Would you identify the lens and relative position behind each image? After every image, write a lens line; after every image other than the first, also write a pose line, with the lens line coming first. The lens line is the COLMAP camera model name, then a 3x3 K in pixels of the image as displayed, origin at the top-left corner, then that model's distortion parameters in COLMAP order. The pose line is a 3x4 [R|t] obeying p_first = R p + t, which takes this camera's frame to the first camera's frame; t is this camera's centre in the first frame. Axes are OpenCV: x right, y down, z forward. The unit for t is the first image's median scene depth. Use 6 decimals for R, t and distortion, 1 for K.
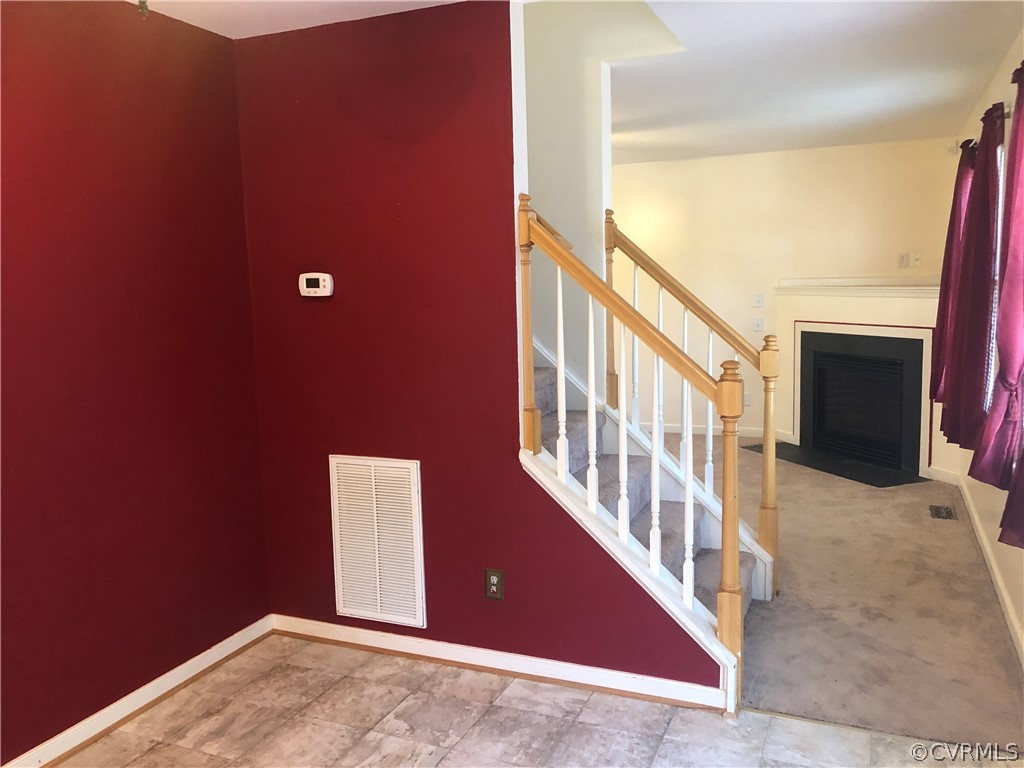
lens RADIAL K [[851.2, 0, 512.0], [0, 851.2, 384.0], [0, 0, 1]] dist [0.002838, 0.004110]
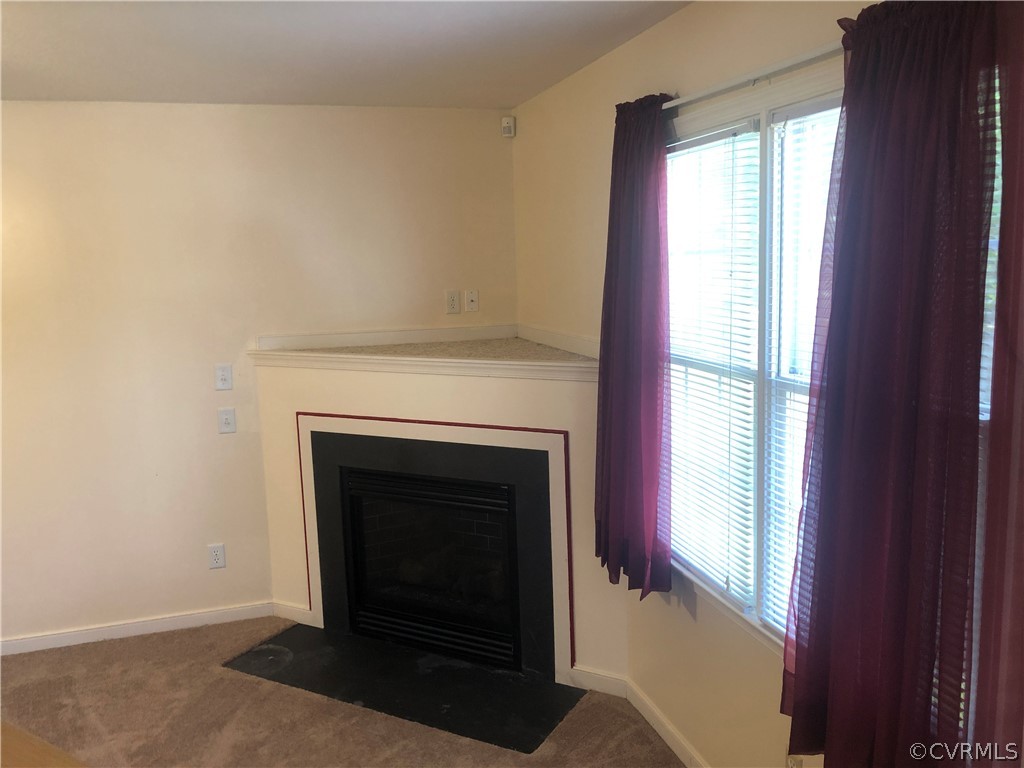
lens RADIAL K [[851.2, 0, 512.0], [0, 851.2, 384.0], [0, 0, 1]] dist [0.002838, 0.004110]
pose [[0.775190, -0.091056, 0.625132, 0.096254], [0.091157, 0.995324, 0.031939, -0.101517], [-0.625117, 0.032226, 0.779865, 0.489329]]
